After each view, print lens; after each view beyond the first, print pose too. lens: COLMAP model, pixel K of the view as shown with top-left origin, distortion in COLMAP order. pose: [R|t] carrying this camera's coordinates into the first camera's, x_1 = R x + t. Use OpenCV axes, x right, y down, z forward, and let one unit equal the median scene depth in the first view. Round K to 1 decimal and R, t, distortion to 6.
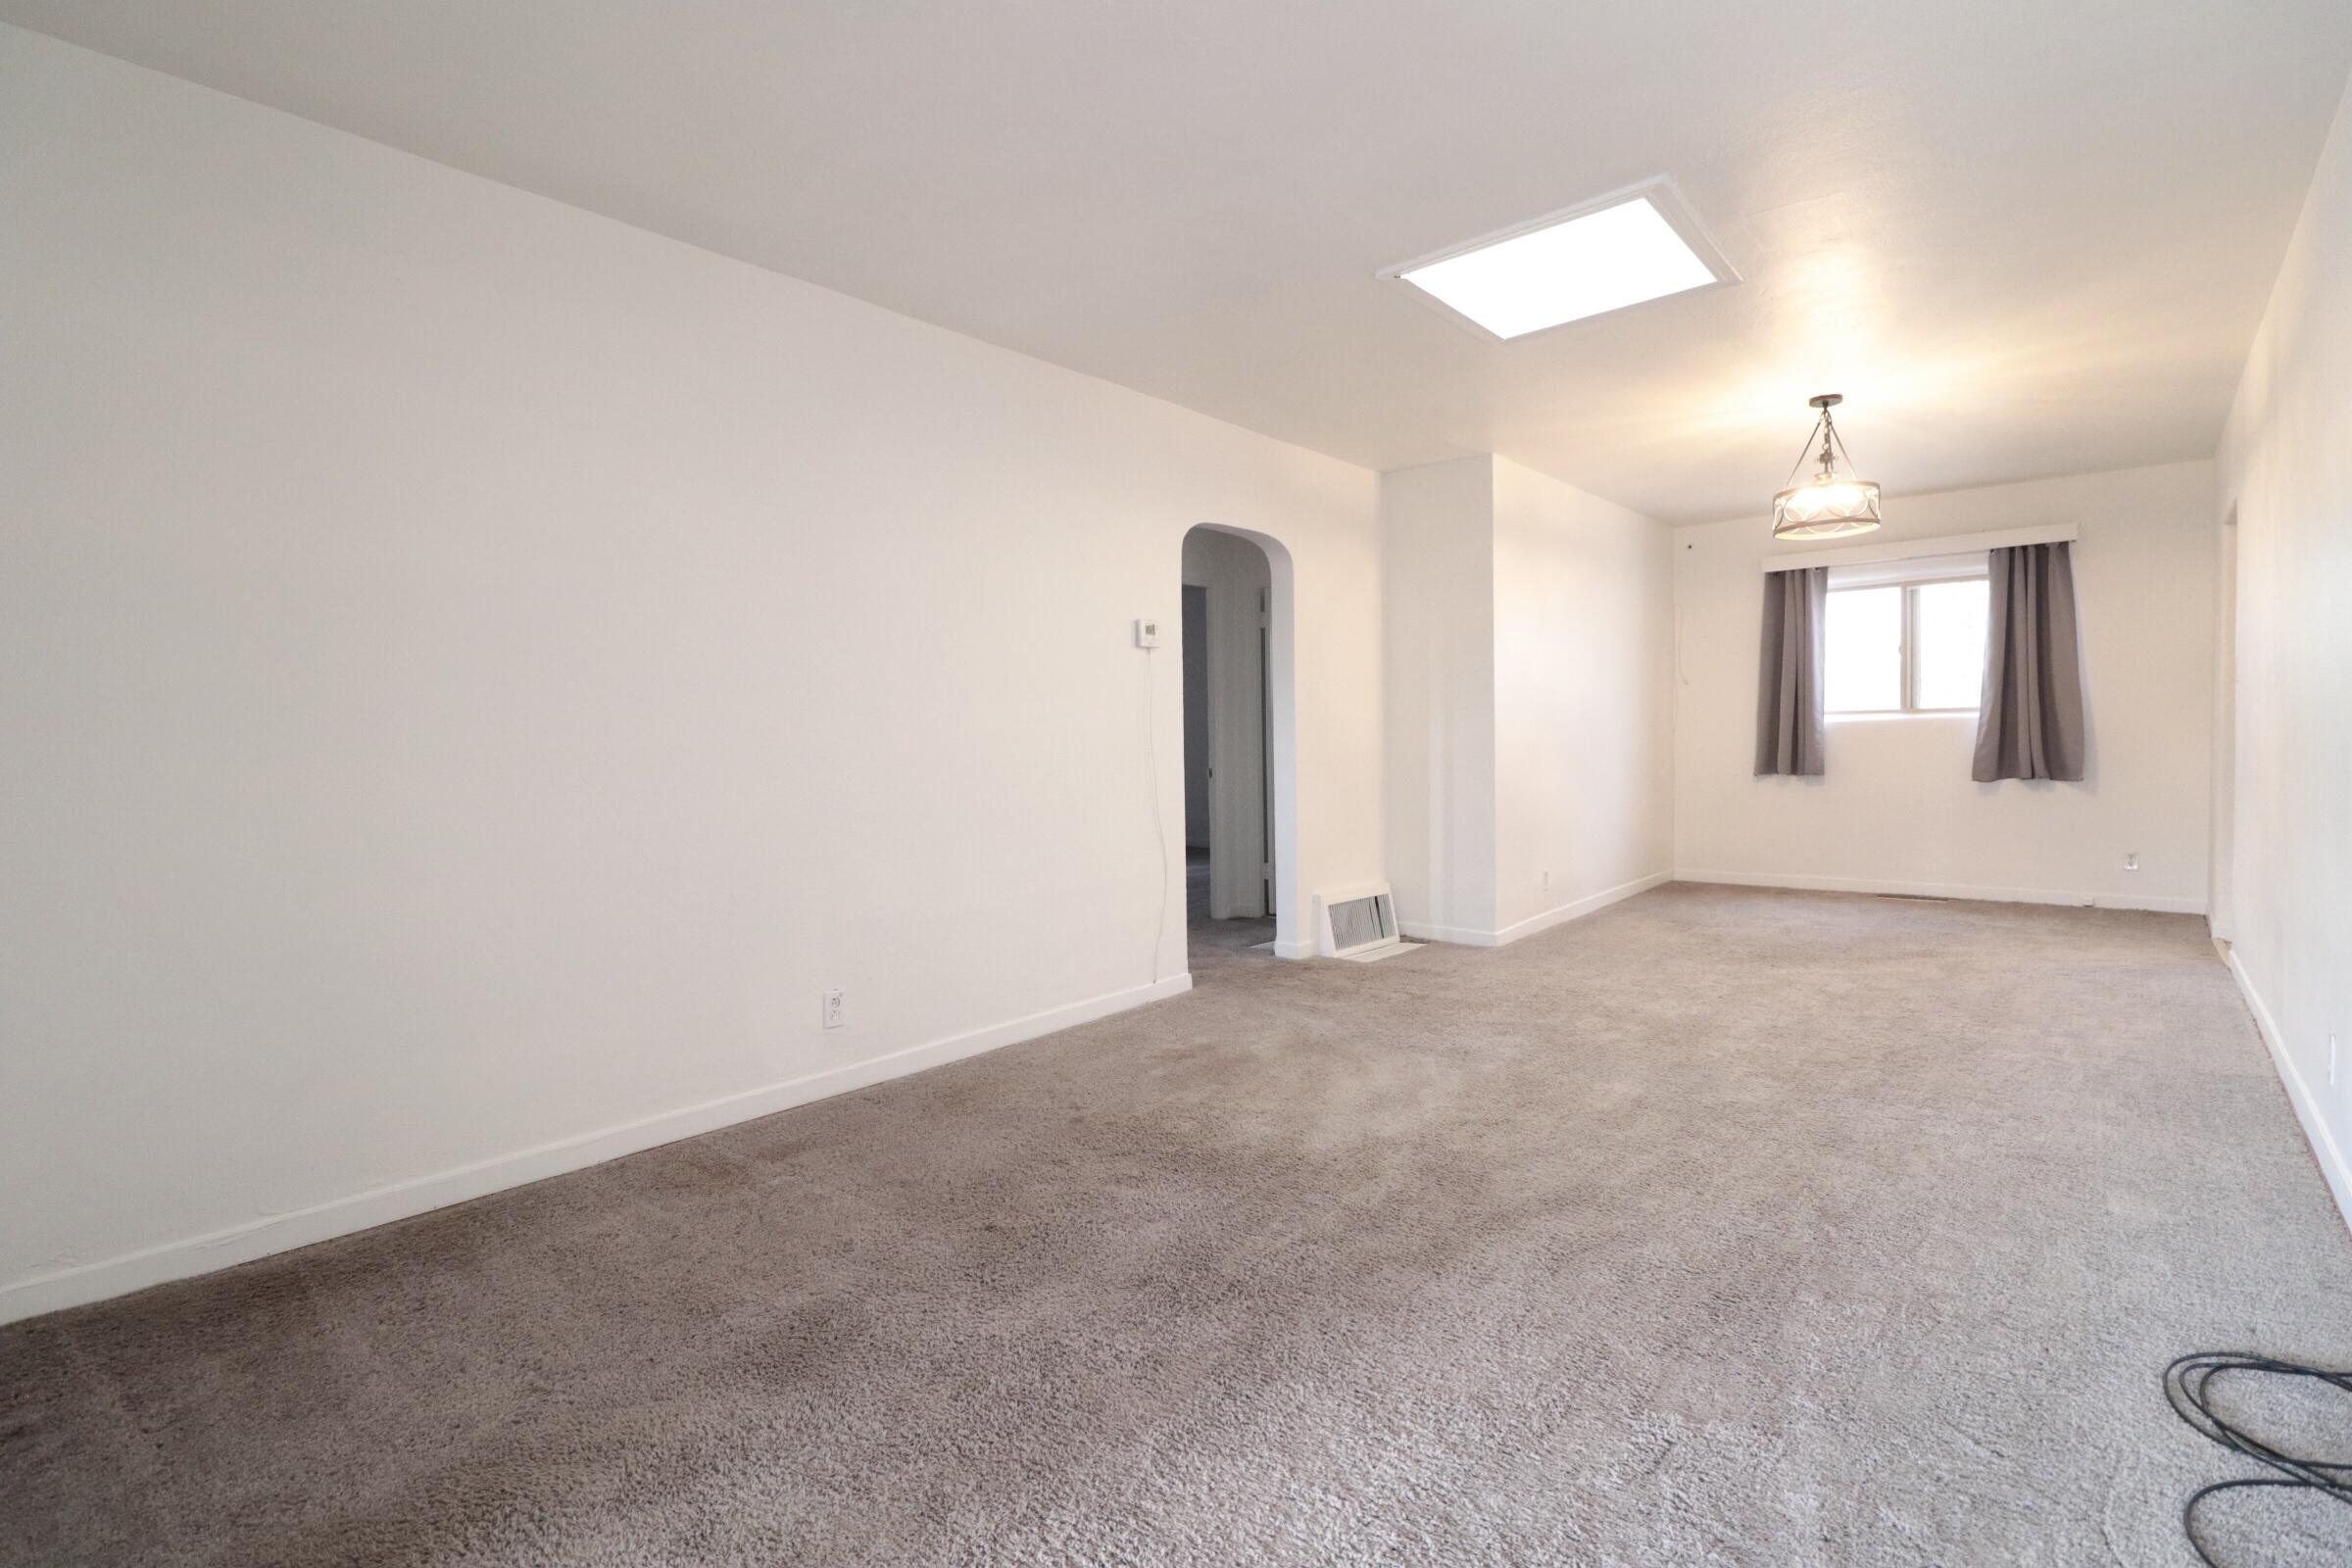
lens RADIAL K [[1086.5, 0, 1185.8], [0, 1086.5, 781.2], [0, 0, 1]] dist [-0.005386, -0.009889]
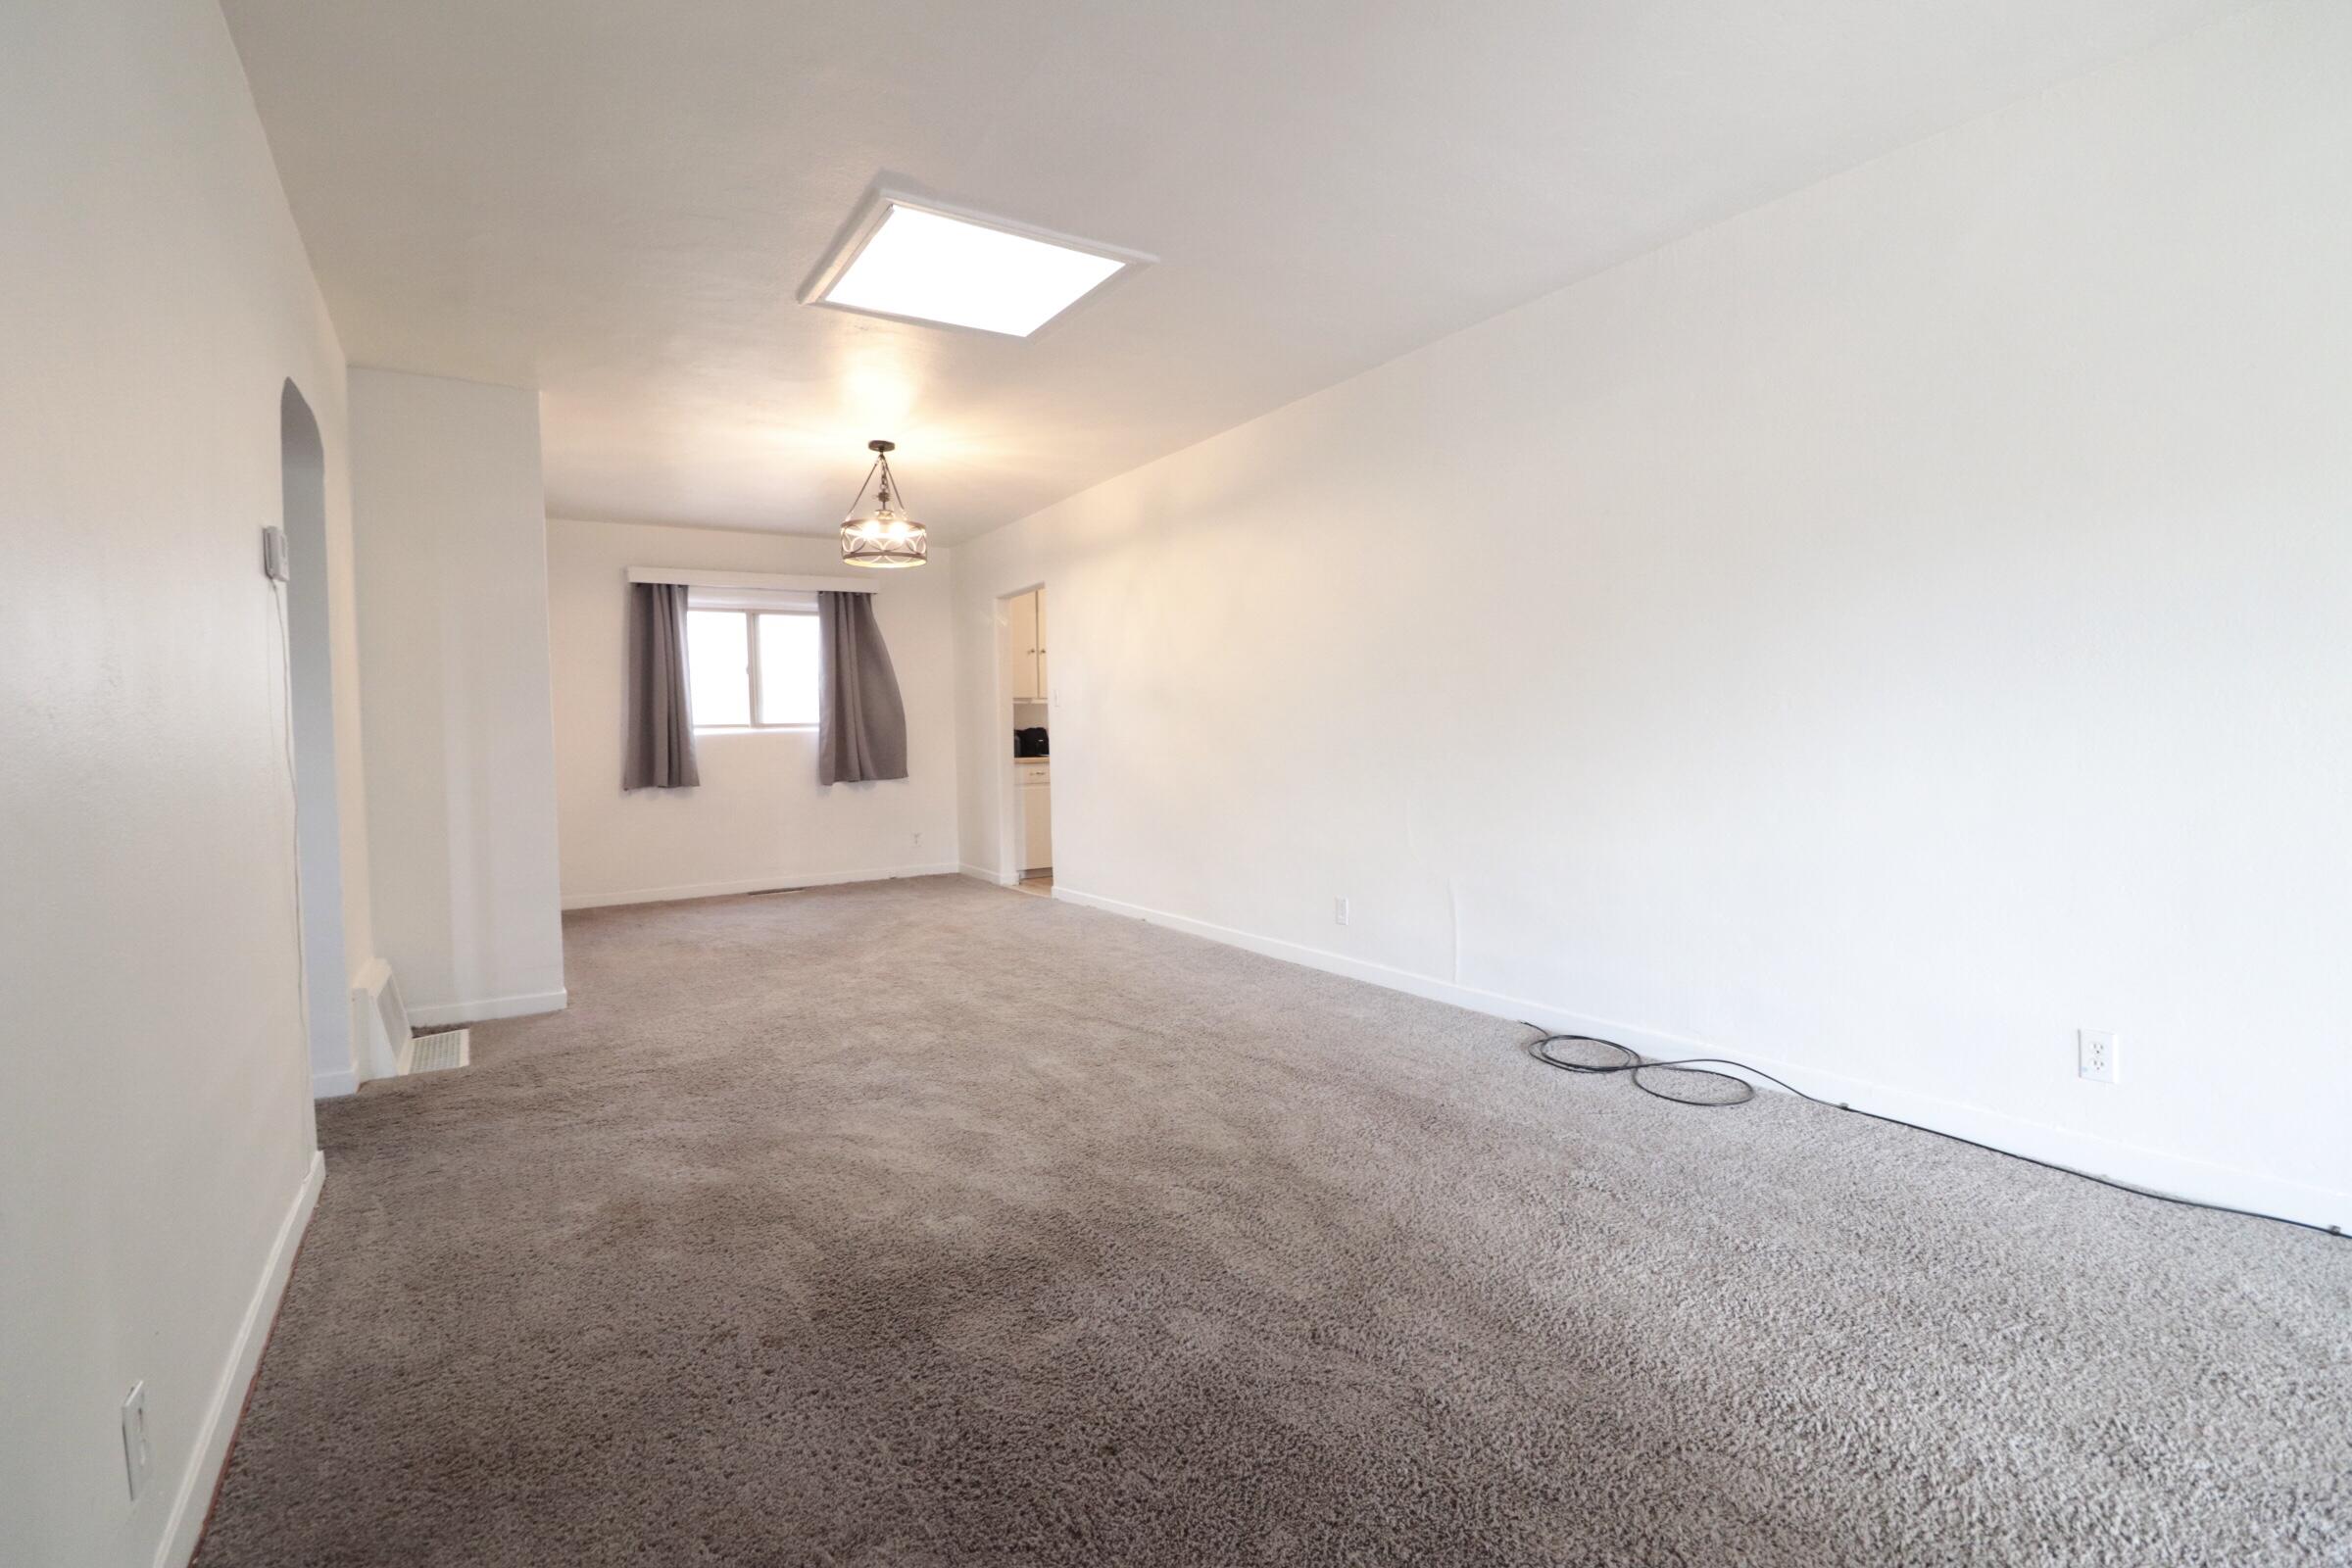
lens RADIAL K [[1086.5, 0, 1184.1], [0, 1086.5, 786.3], [0, 0, 1]] dist [-0.005386, -0.009889]
pose [[0.281159, -0.037265, 0.958937, -0.338884], [0.054331, 0.998261, 0.022863, -0.004901], [-0.958122, 0.045672, 0.282695, 0.317910]]
